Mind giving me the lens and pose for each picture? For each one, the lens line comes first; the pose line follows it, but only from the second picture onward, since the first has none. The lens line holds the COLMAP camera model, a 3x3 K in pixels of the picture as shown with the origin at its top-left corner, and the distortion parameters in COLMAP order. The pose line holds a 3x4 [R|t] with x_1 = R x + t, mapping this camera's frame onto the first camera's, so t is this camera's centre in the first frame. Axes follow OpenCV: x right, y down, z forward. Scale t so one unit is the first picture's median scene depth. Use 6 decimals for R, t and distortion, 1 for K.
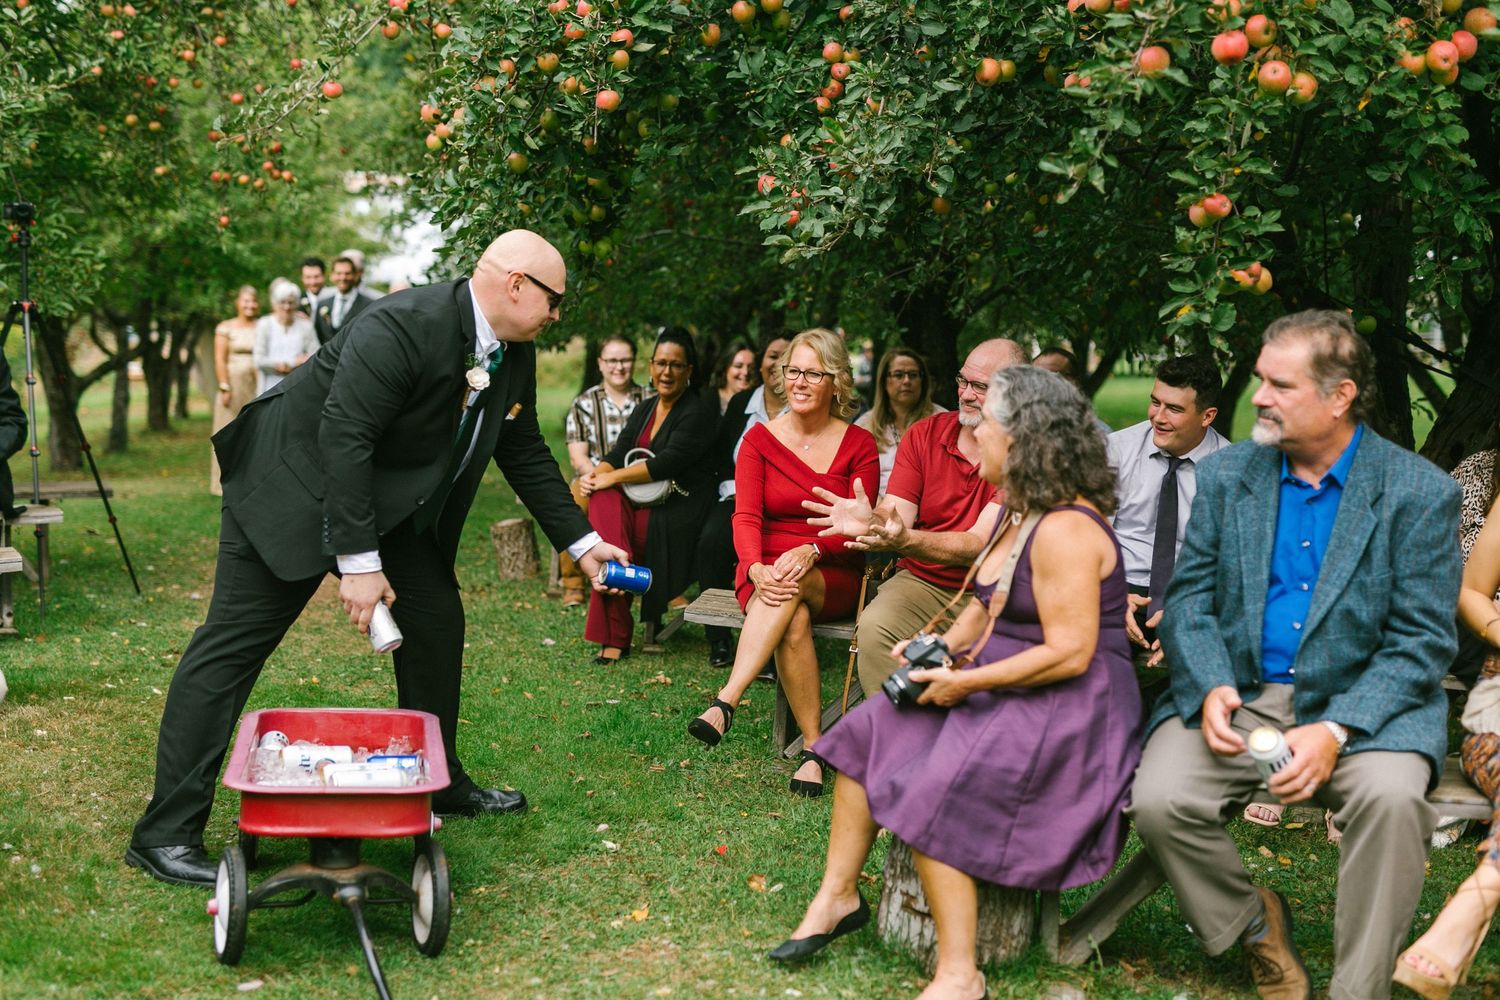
lens RADIAL K [[2110.2, 0, 748.5], [0, 2110.2, 495.7], [0, 0, 1]] dist [0.001294, 0.046426]
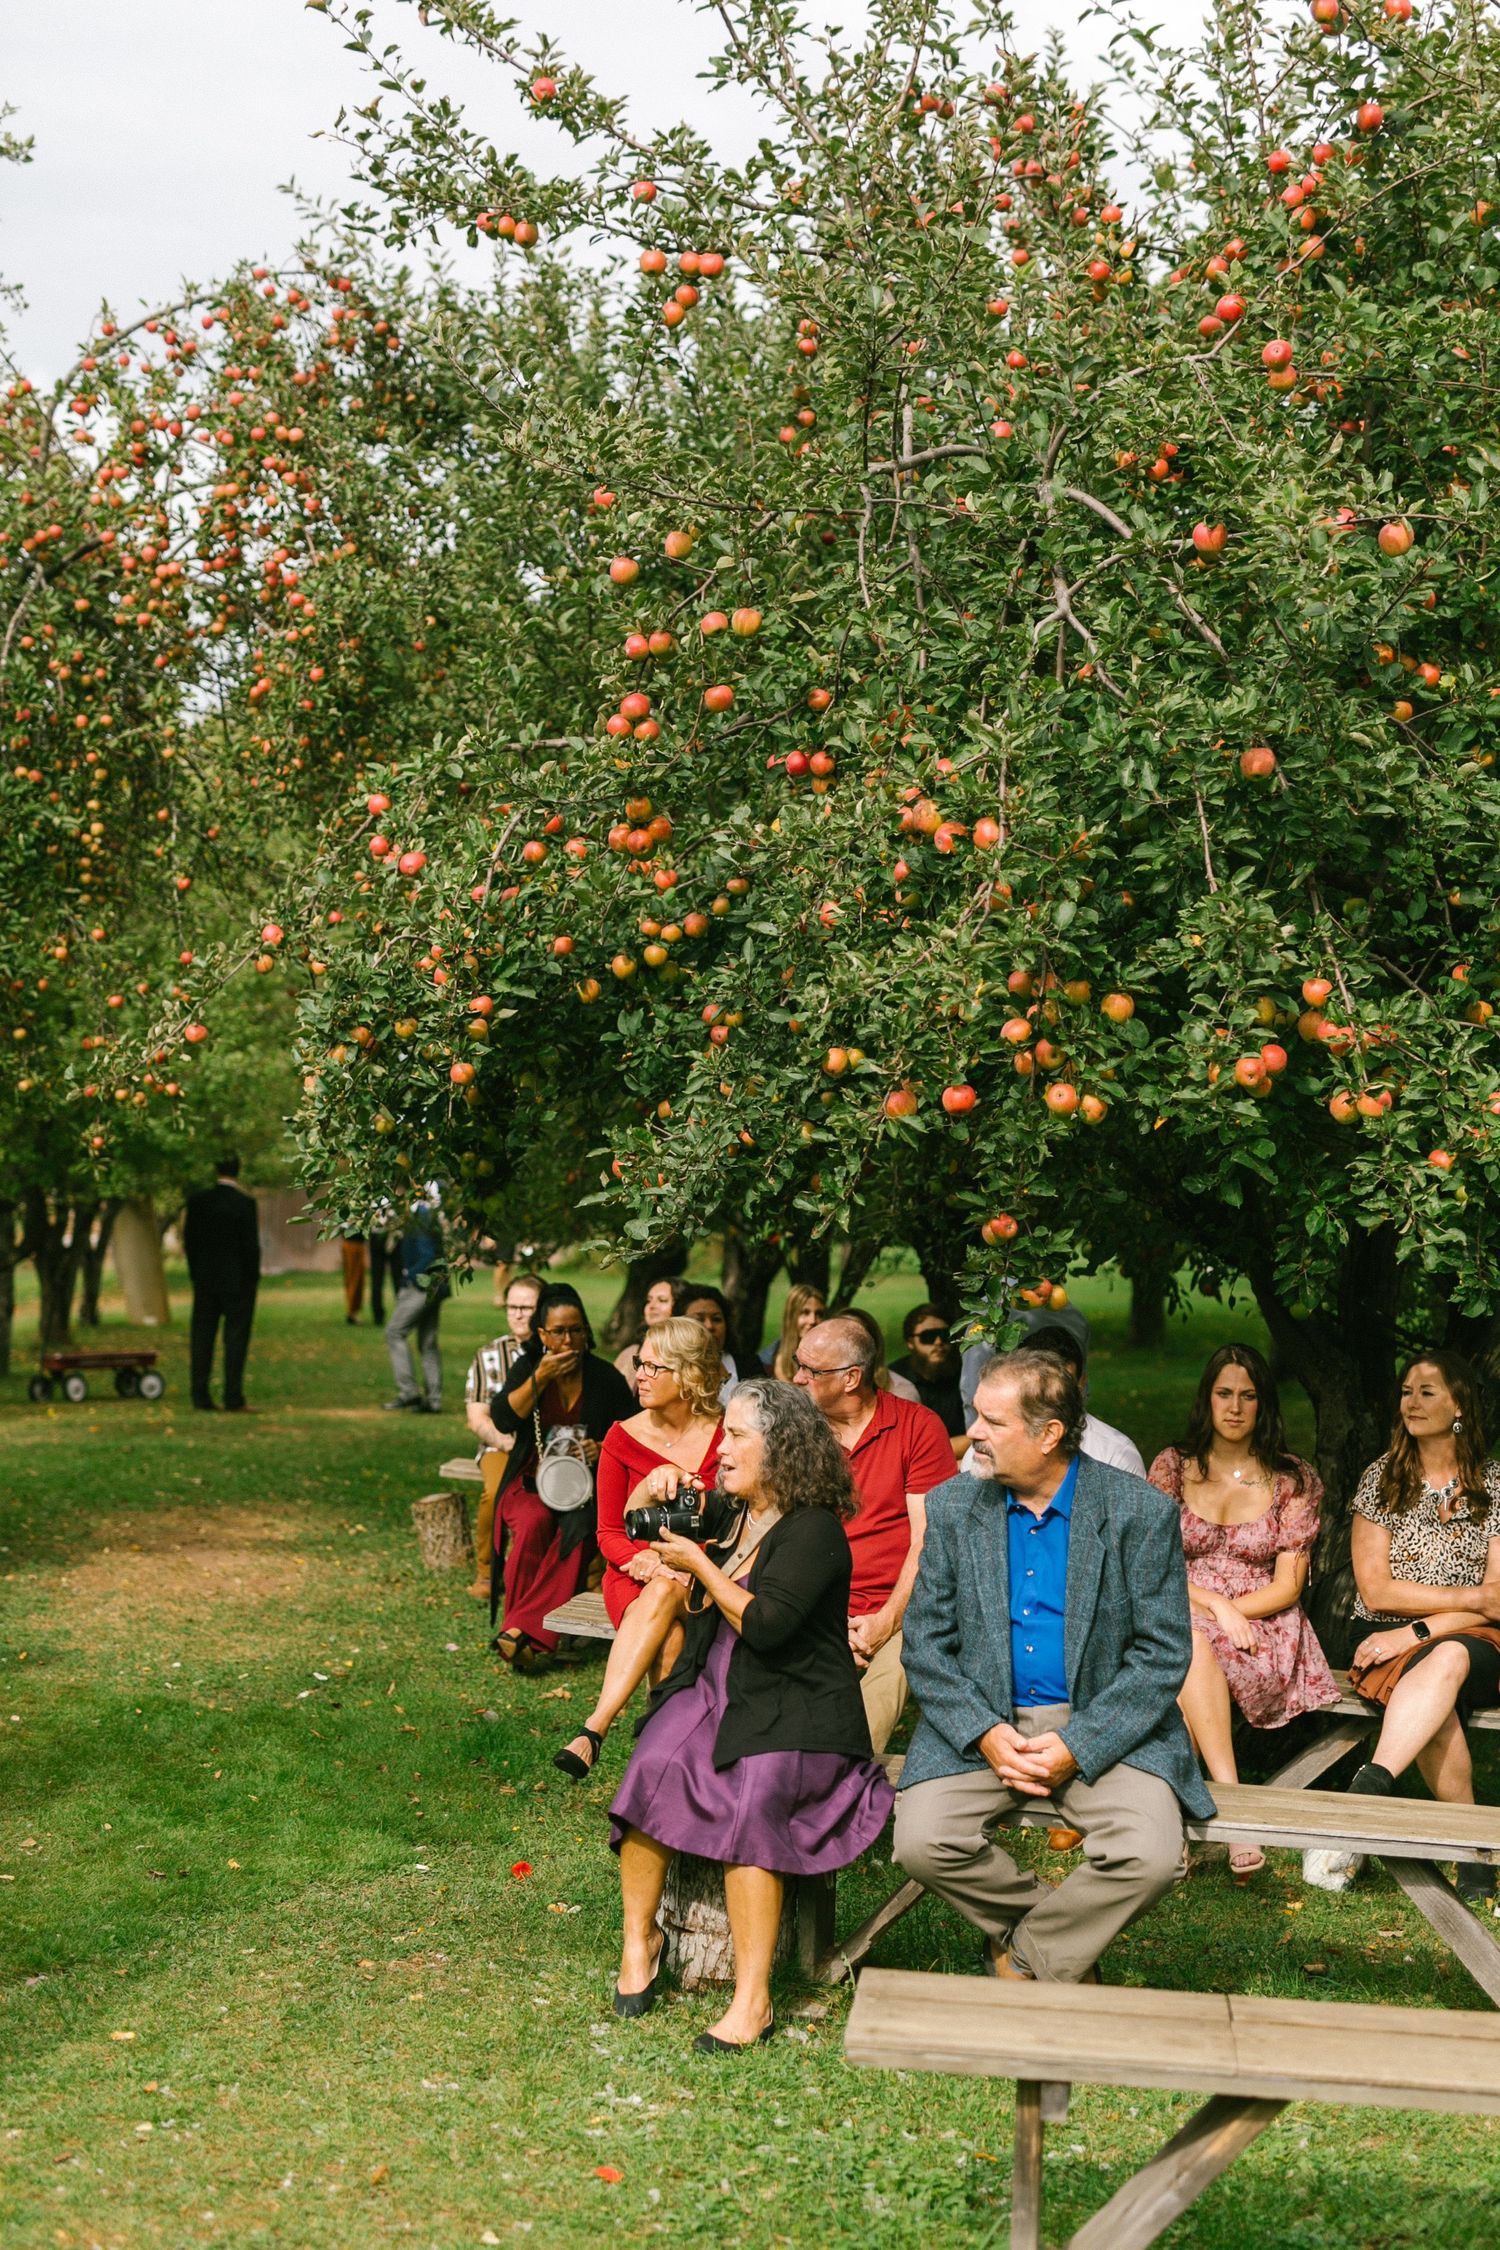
lens RADIAL K [[3098.3, 0, 750.0], [0, 3098.3, 1125.0], [0, 0, 1]] dist [-0.019219, 0.095971]
pose [[0.998253, 0.002348, -0.059042, 0.138842], [-0.007897, 0.995548, -0.093926, -0.033684], [0.058558, 0.094228, 0.993827, -0.356896]]
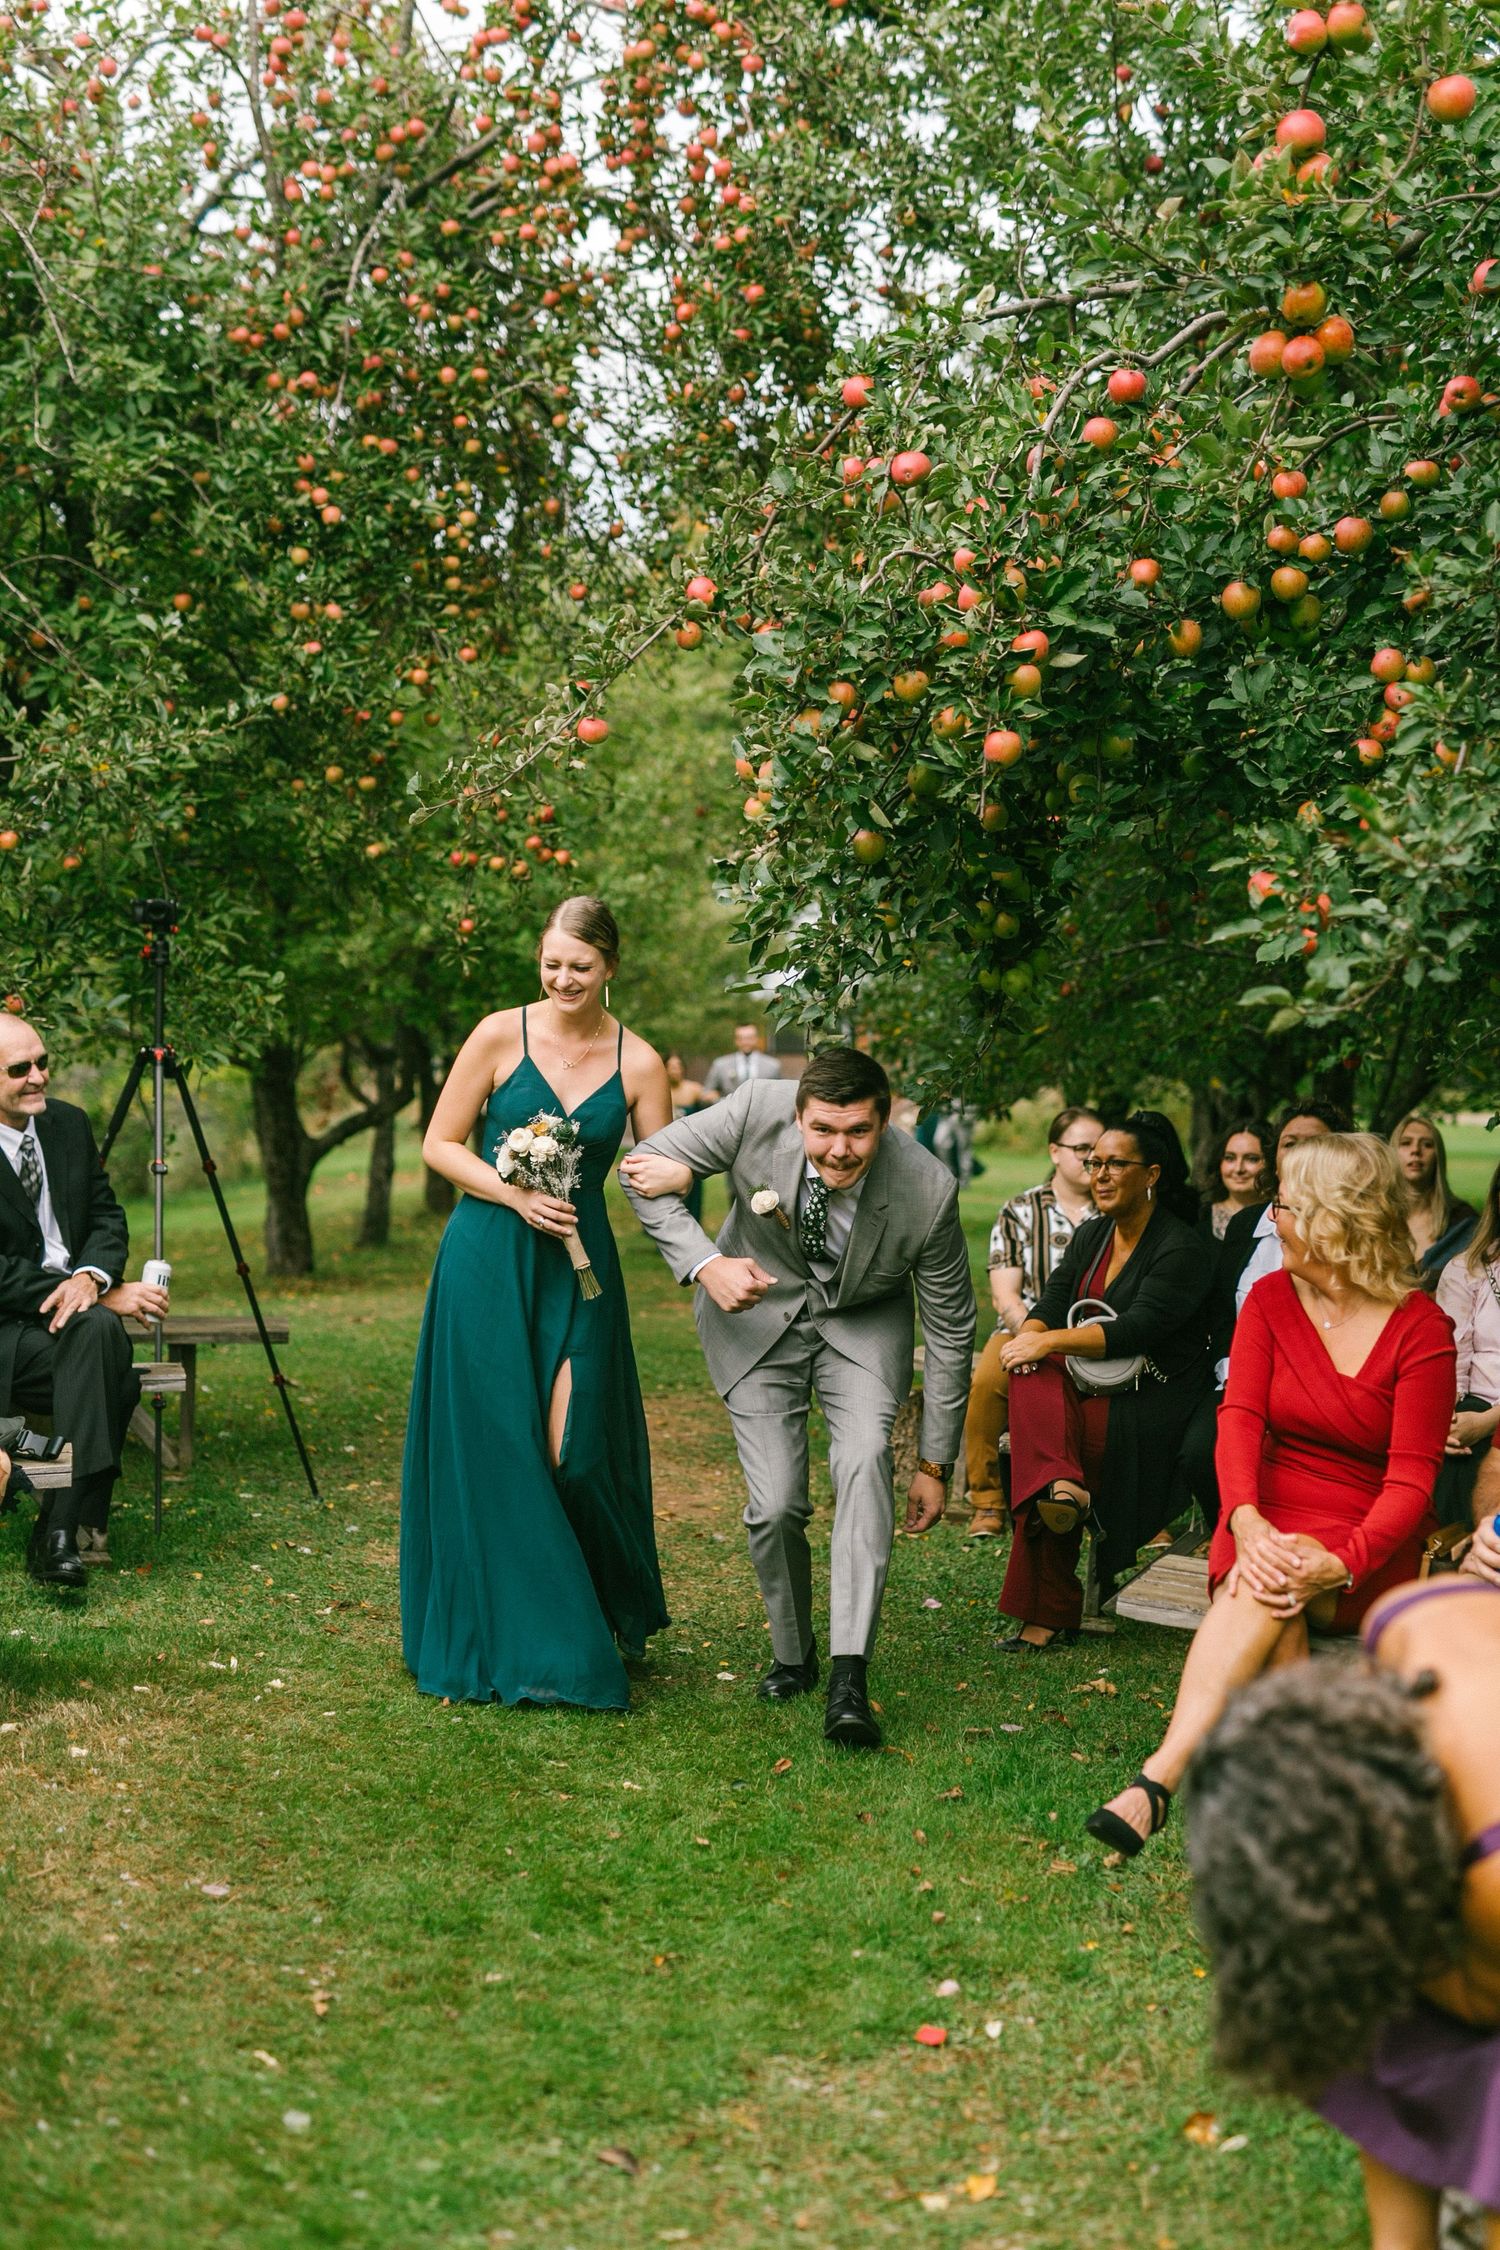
lens RADIAL K [[3098.3, 0, 750.0], [0, 3098.3, 1125.0], [0, 0, 1]] dist [-0.019219, 0.095971]
pose [[0.982690, 0.017078, -0.184467, 0.026518], [-0.027793, 0.998063, -0.055660, -0.027198], [0.183159, 0.059824, 0.981261, 0.118684]]
